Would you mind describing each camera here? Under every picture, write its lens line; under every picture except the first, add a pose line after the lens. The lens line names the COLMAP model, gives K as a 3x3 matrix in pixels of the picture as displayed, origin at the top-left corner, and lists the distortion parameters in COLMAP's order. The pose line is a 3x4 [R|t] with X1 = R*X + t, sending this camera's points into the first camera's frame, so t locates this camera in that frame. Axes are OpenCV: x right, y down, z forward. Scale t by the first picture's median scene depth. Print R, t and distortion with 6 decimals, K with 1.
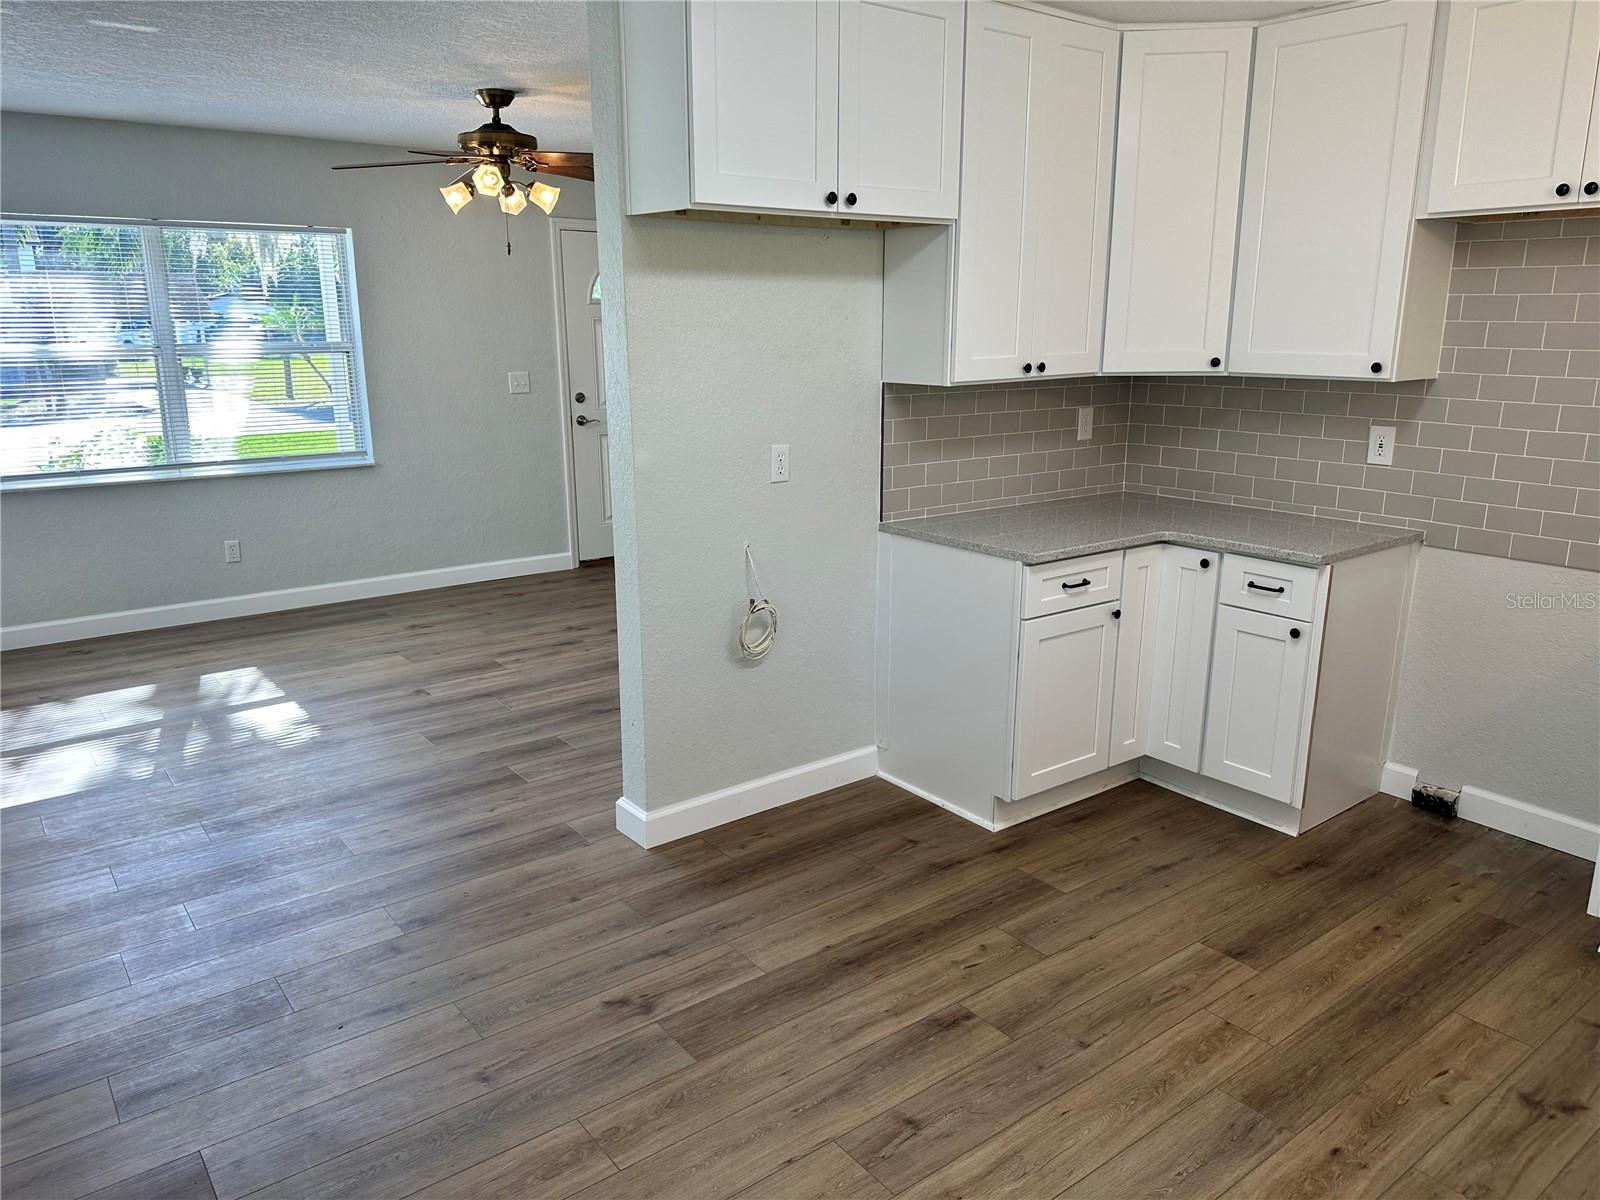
lens RADIAL K [[1125.3, 0, 800.0], [0, 1125.3, 600.0], [0, 0, 1]] dist [0.122367, -0.145647]
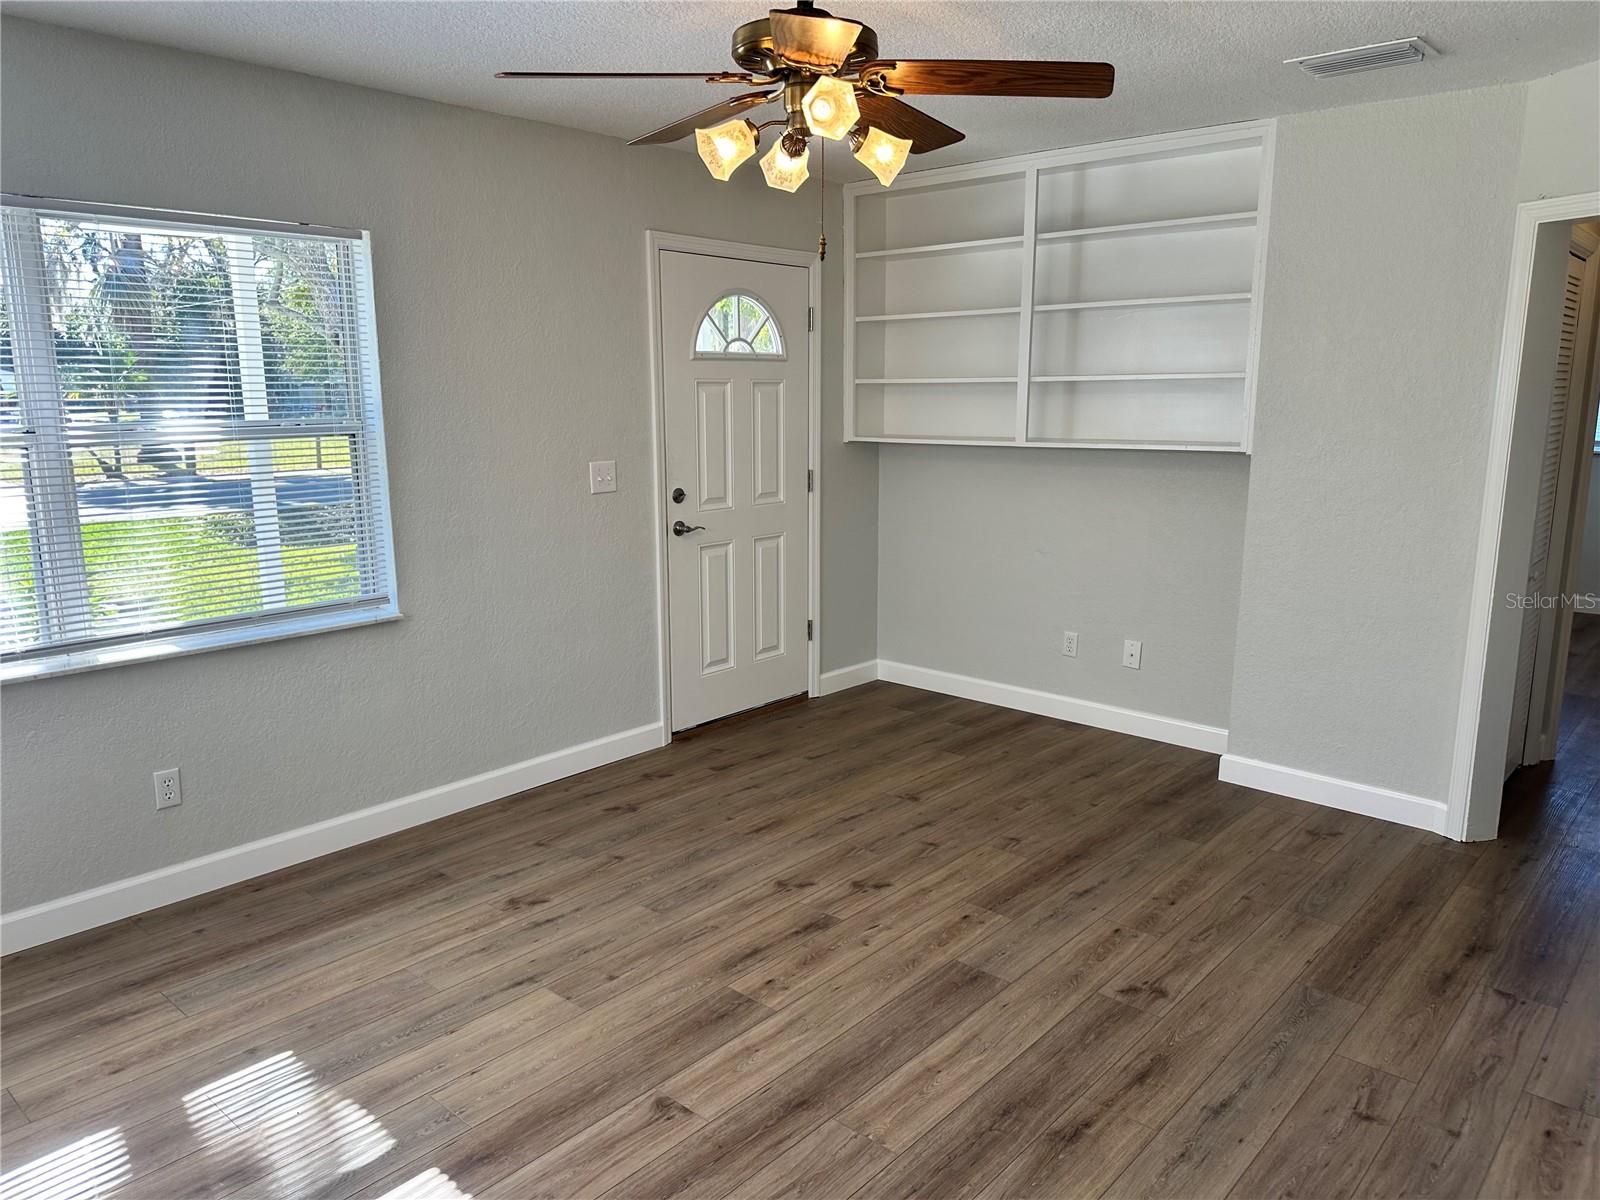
lens RADIAL K [[1125.3, 0, 800.0], [0, 1125.3, 600.0], [0, 0, 1]] dist [0.122367, -0.145647]
pose [[0.982977, -0.033840, 0.180585, -0.246086], [0.043582, 0.997785, -0.050255, -0.079005], [-0.178485, 0.057270, 0.982275, 0.327785]]
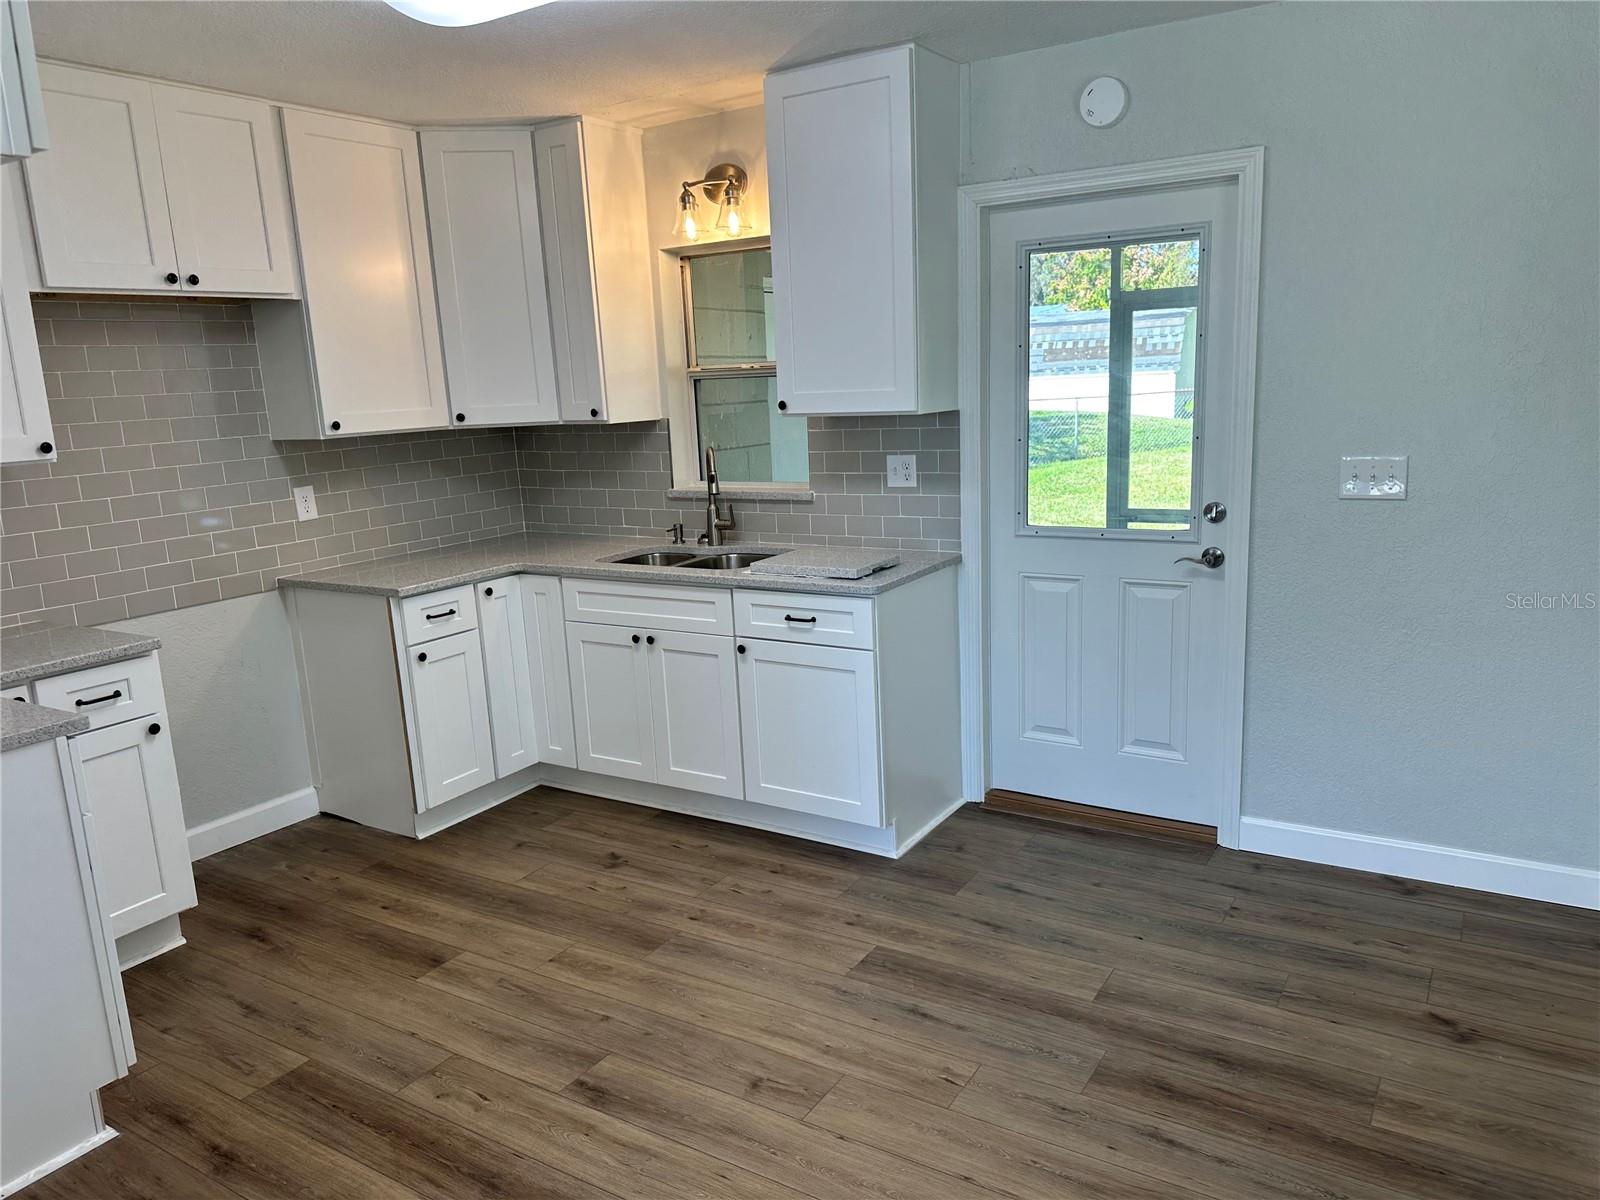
lens RADIAL K [[1136.6, 0, 800.0], [0, 1136.6, 600.0], [0, 0, 1]] dist [0.038995, -0.016216]
pose [[-0.334680, -0.178193, 0.925330, -4.962869], [0.267949, 0.923429, 0.274741, -1.560543], [-0.903434, 0.339892, -0.261307, 6.295278]]
